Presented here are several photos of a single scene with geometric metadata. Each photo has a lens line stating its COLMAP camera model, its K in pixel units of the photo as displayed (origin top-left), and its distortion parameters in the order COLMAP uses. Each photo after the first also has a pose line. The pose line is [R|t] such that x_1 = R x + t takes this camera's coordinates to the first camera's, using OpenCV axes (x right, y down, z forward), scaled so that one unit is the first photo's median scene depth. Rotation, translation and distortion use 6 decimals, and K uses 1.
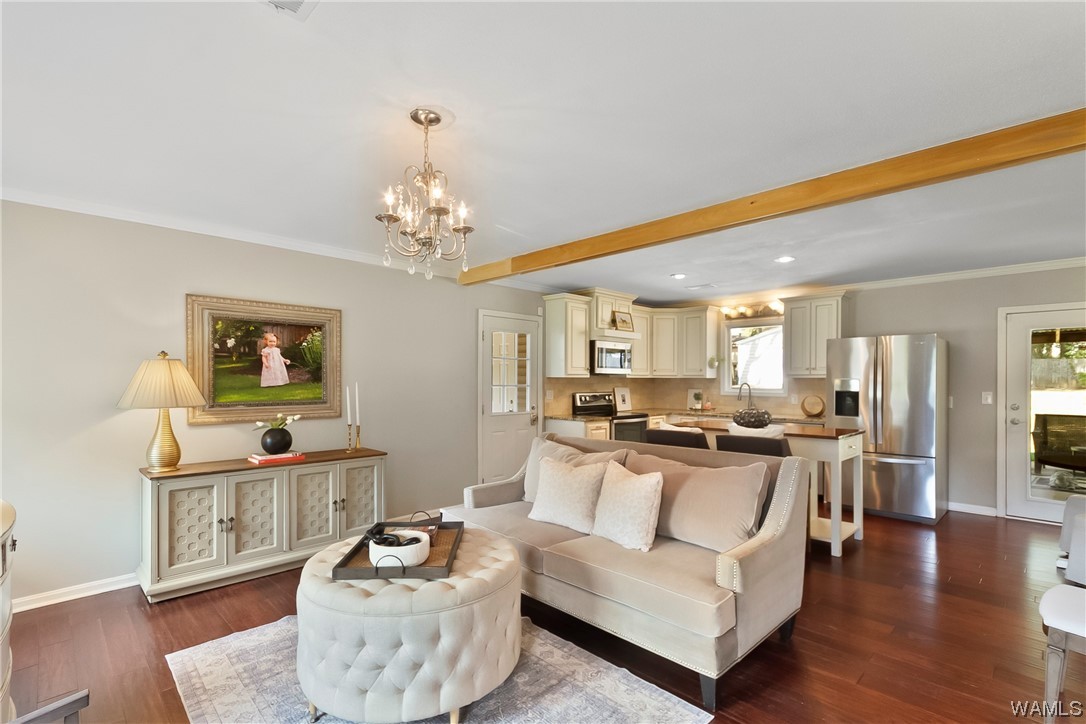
lens RADIAL K [[502.9, 0, 549.0], [0, 502.9, 380.7], [0, 0, 1]] dist [-0.000356, 0.005479]
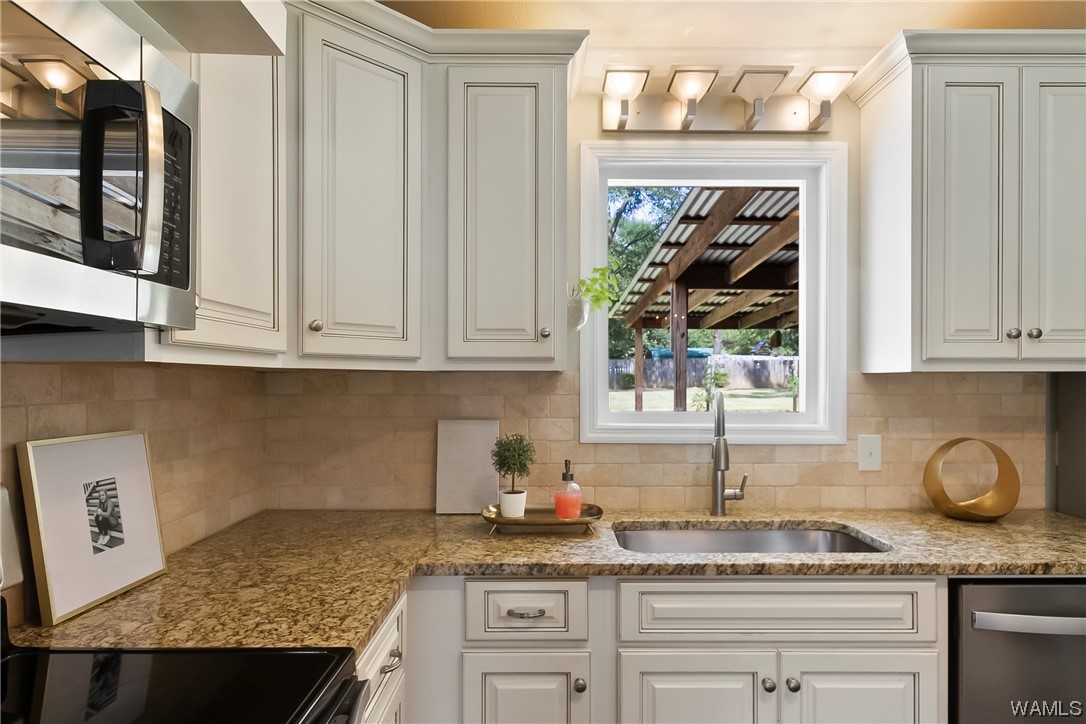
lens RADIAL K [[645.7, 0, 546.2], [0, 645.7, 382.2], [0, 0, 1]] dist [-0.006127, -0.001324]
pose [[0.714222, -0.002101, 0.699916, 0.127182], [0.001356, 0.999998, 0.001618, -0.001625], [-0.699918, -0.000207, 0.714223, 0.905009]]
